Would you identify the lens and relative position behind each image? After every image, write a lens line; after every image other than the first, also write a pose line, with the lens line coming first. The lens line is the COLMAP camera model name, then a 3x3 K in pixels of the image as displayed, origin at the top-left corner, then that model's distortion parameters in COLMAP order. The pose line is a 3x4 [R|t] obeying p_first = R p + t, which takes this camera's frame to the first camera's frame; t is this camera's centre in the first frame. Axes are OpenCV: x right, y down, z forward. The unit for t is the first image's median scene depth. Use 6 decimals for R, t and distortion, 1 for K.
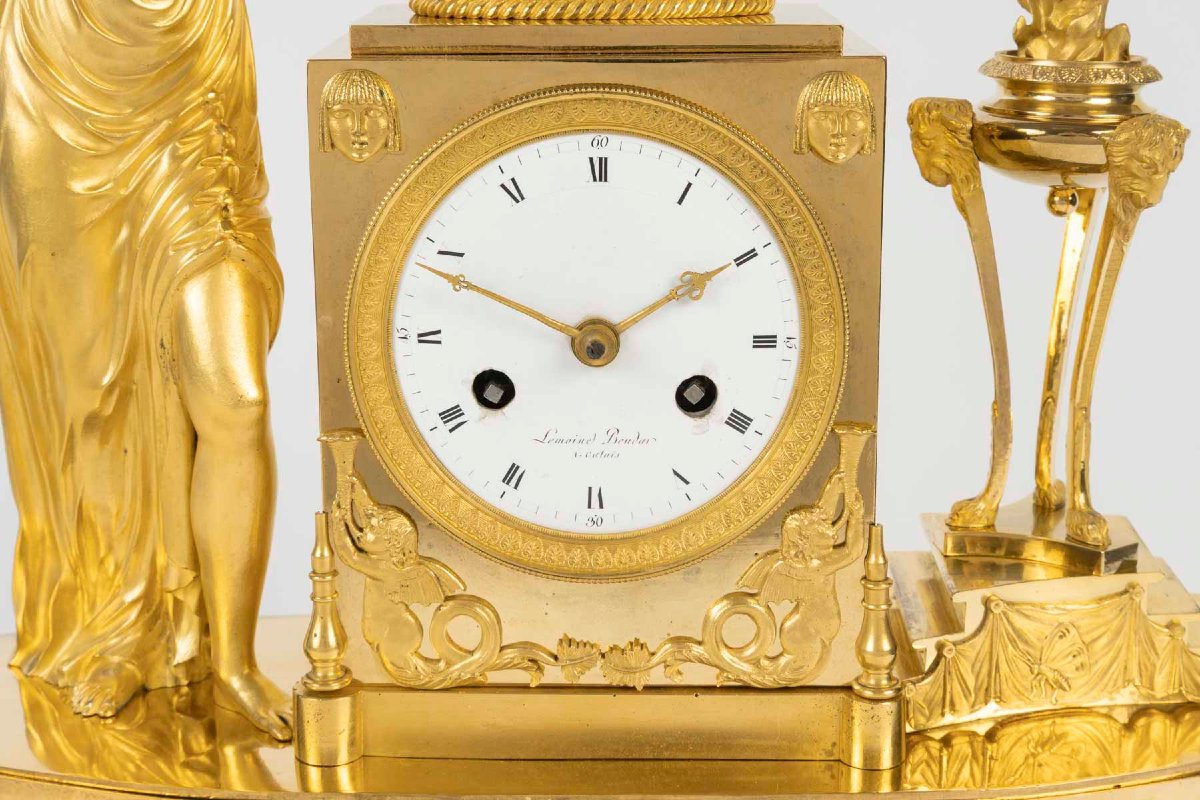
lens RADIAL K [[2165.6, 0, 667.4], [0, 2165.6, 299.2], [0, 0, 1]] dist [-0.022024, 0.080357]
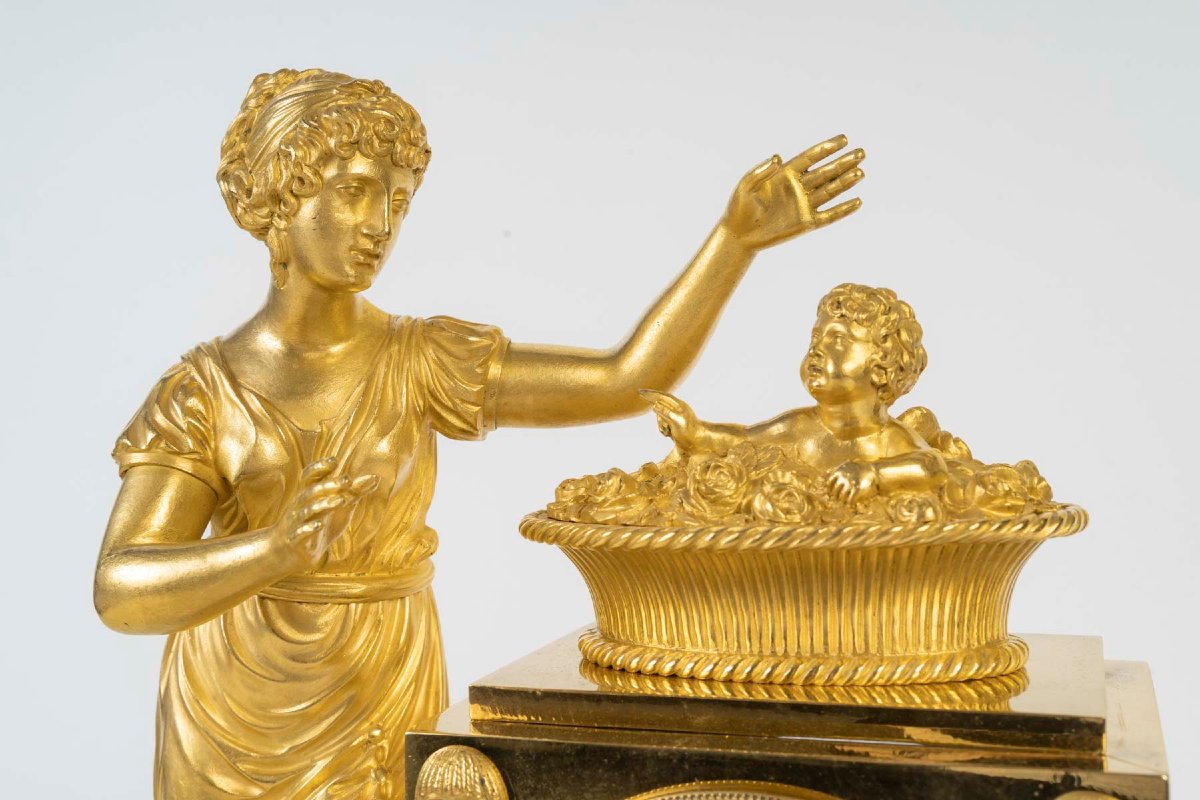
lens RADIAL K [[1440.4, 0, 600.0], [0, 1440.4, 400.0], [0, 0, 1]] dist [-0.000504, -0.002828]
pose [[0.941577, -0.020512, -0.336172, 0.081658], [-0.043792, 0.982214, -0.182587, -0.127981], [0.333938, 0.186641, 0.923932, 0.466641]]
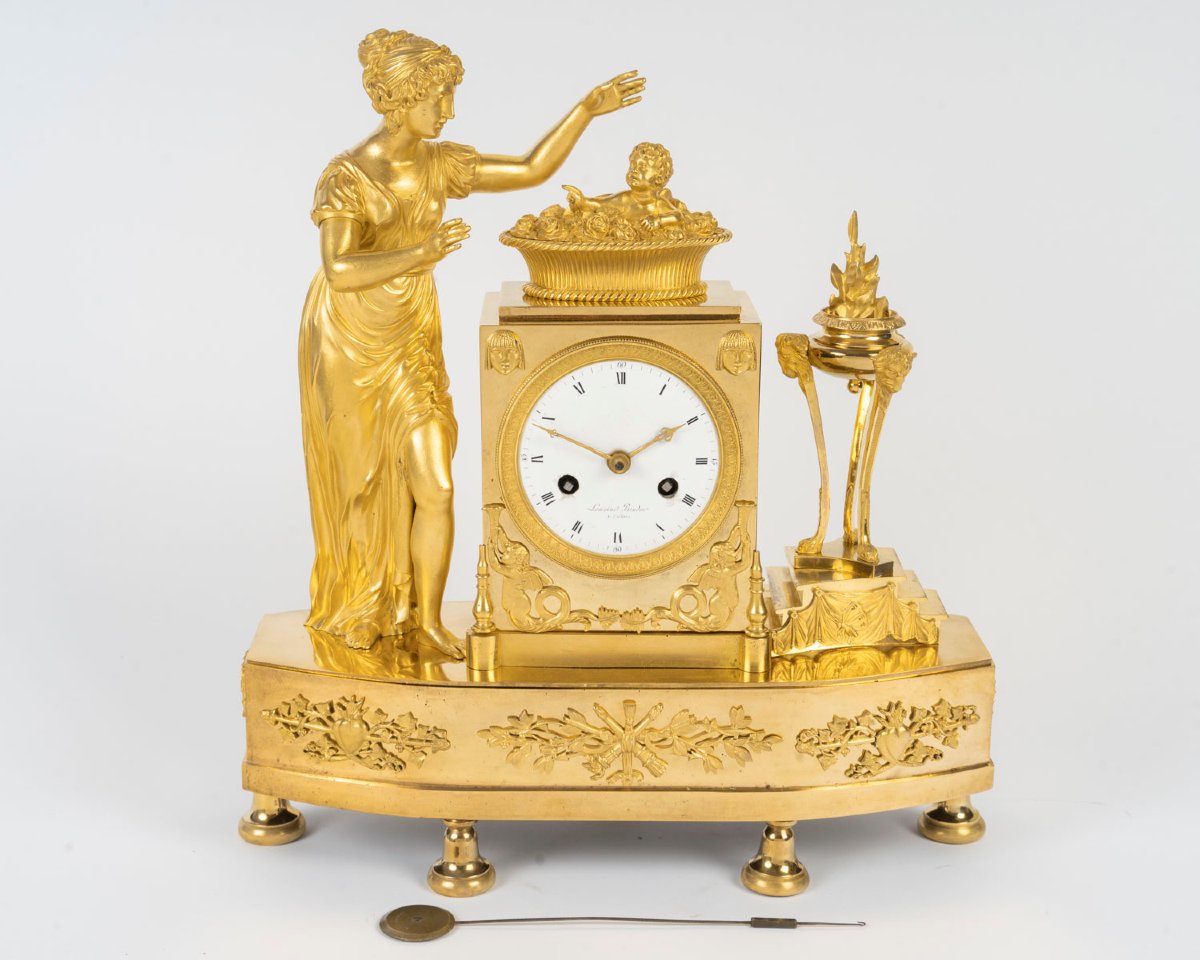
lens RADIAL K [[1949.9, 0, 600.0], [0, 1949.9, 480.0], [0, 0, 1]] dist [-0.000716, -0.019216]
pose [[0.999974, 0.000731, -0.007109, -0.036161], [-0.000306, 0.998224, 0.059569, -0.069200], [0.007140, -0.059565, 0.998199, -0.799650]]
